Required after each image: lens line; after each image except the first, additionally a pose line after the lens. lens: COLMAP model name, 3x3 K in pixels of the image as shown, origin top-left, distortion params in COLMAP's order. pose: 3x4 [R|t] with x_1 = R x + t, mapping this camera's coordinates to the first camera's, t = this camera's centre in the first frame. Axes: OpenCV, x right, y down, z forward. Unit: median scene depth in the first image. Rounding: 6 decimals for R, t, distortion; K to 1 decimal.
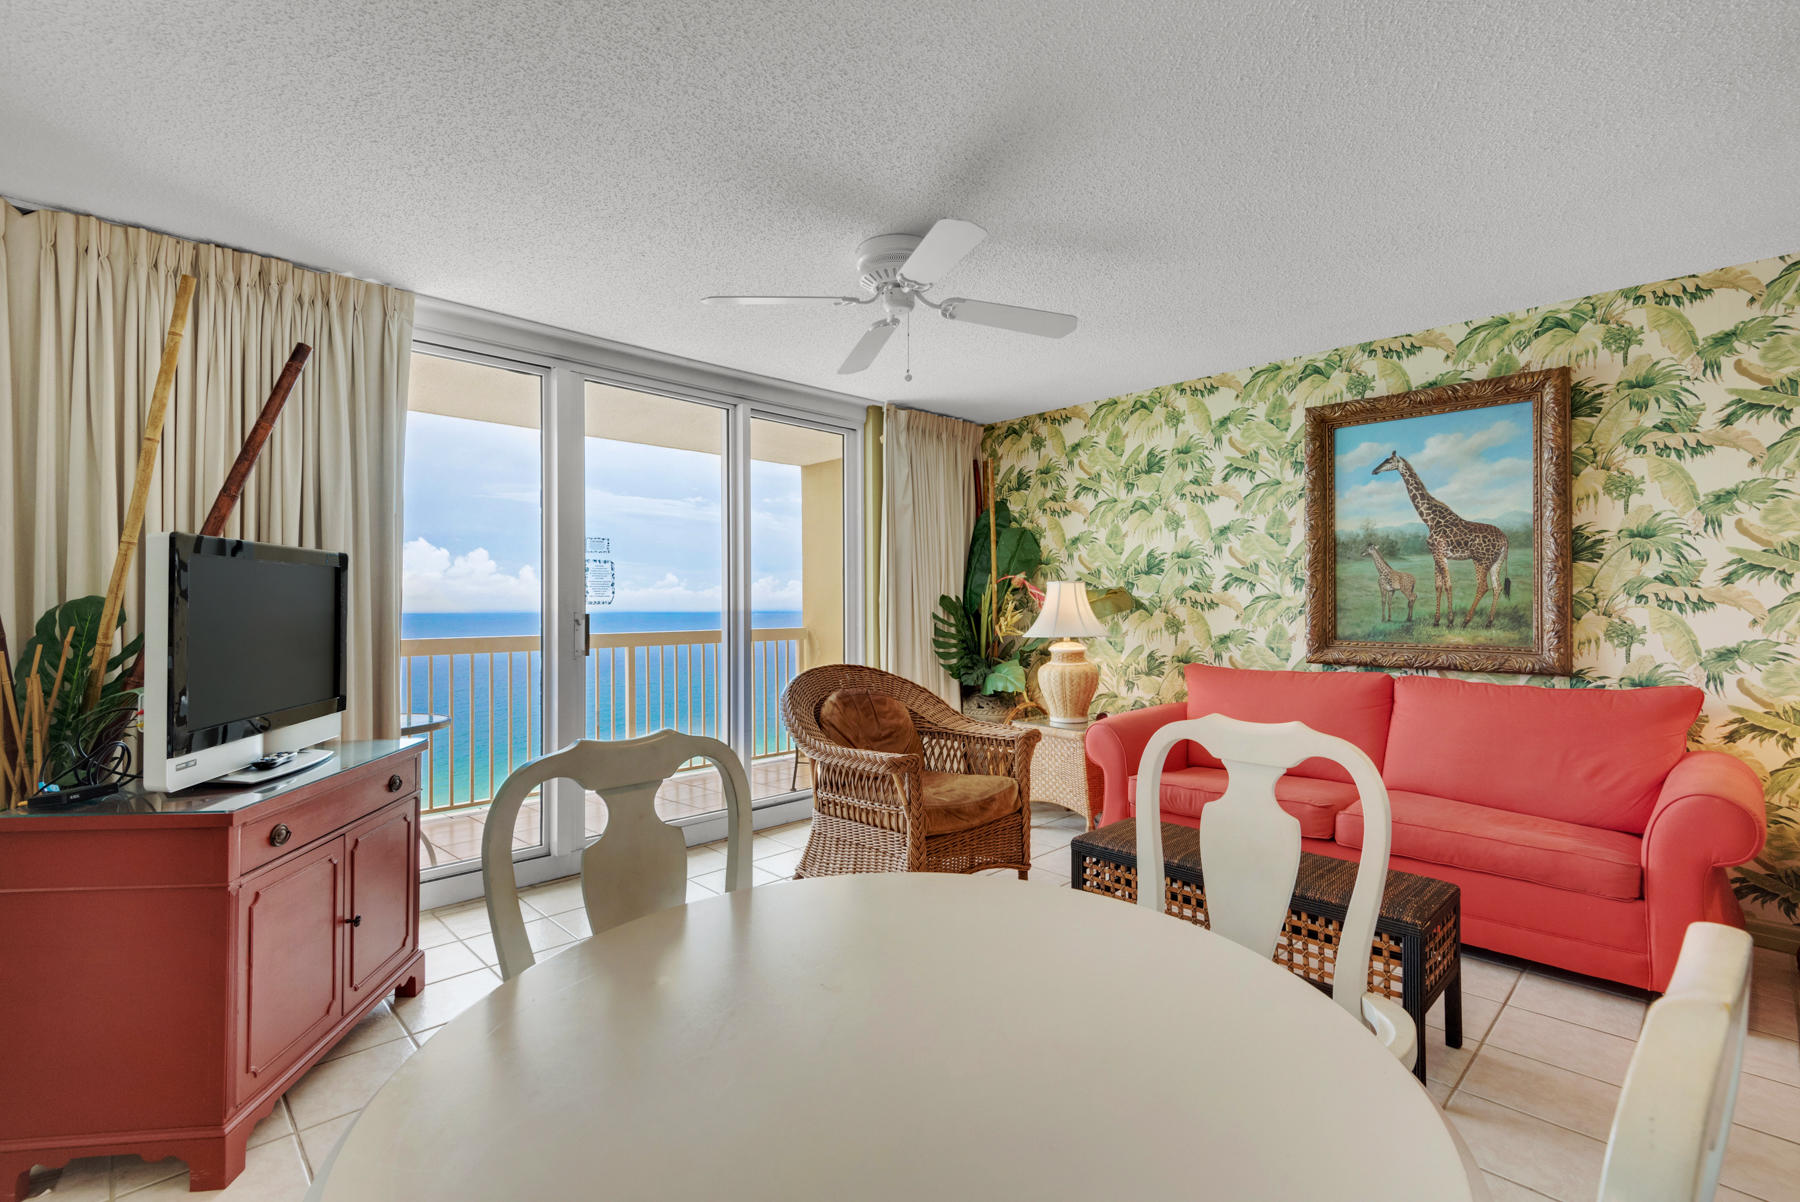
lens RADIAL K [[807.9, 0, 902.9], [0, 807.9, 601.5], [0, 0, 1]] dist [0.040494, -0.026987]
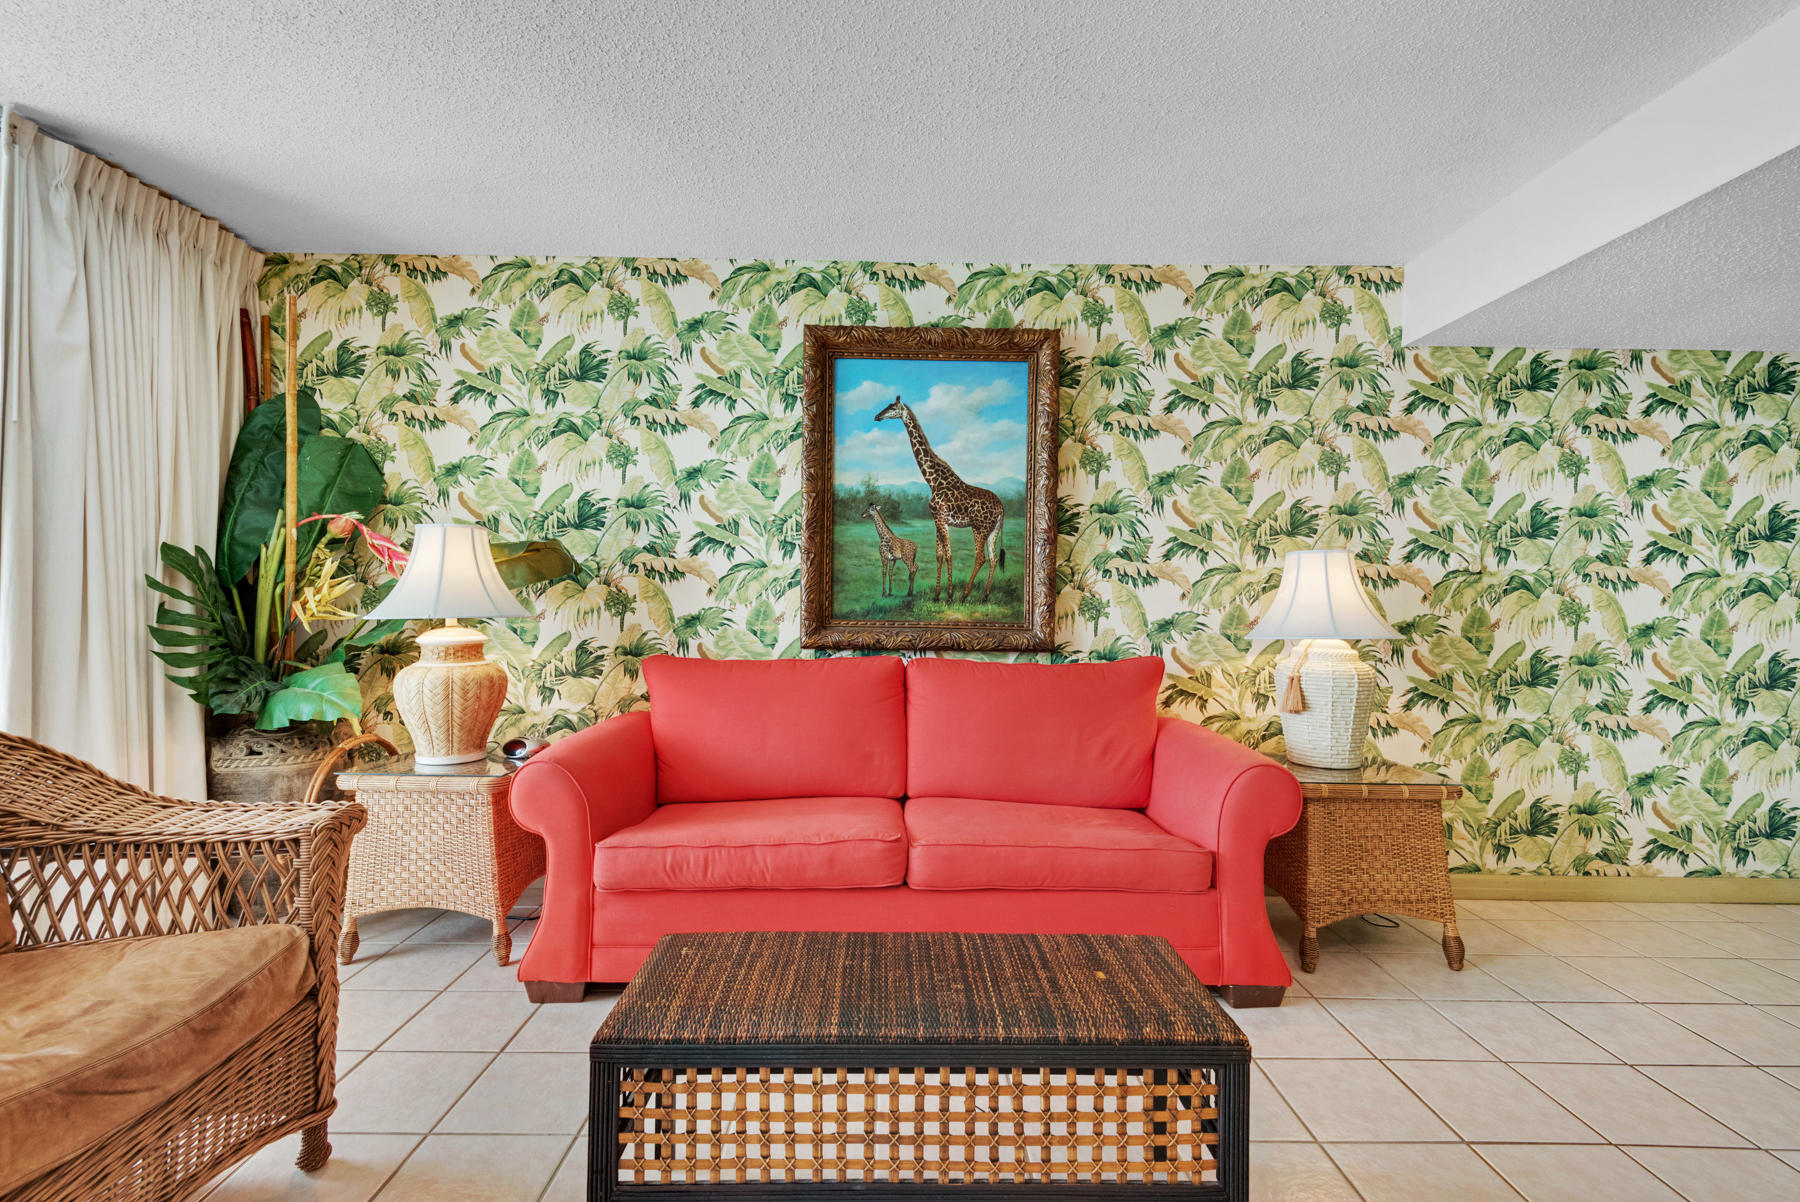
lens RADIAL K [[807.9, 0, 902.9], [0, 807.9, 601.5], [0, 0, 1]] dist [0.040494, -0.026987]
pose [[0.692015, 0.014654, 0.721734, -0.001955], [-0.013963, 0.999879, -0.006914, 0.032890], [-0.721748, -0.005293, 0.692136, 0.374747]]
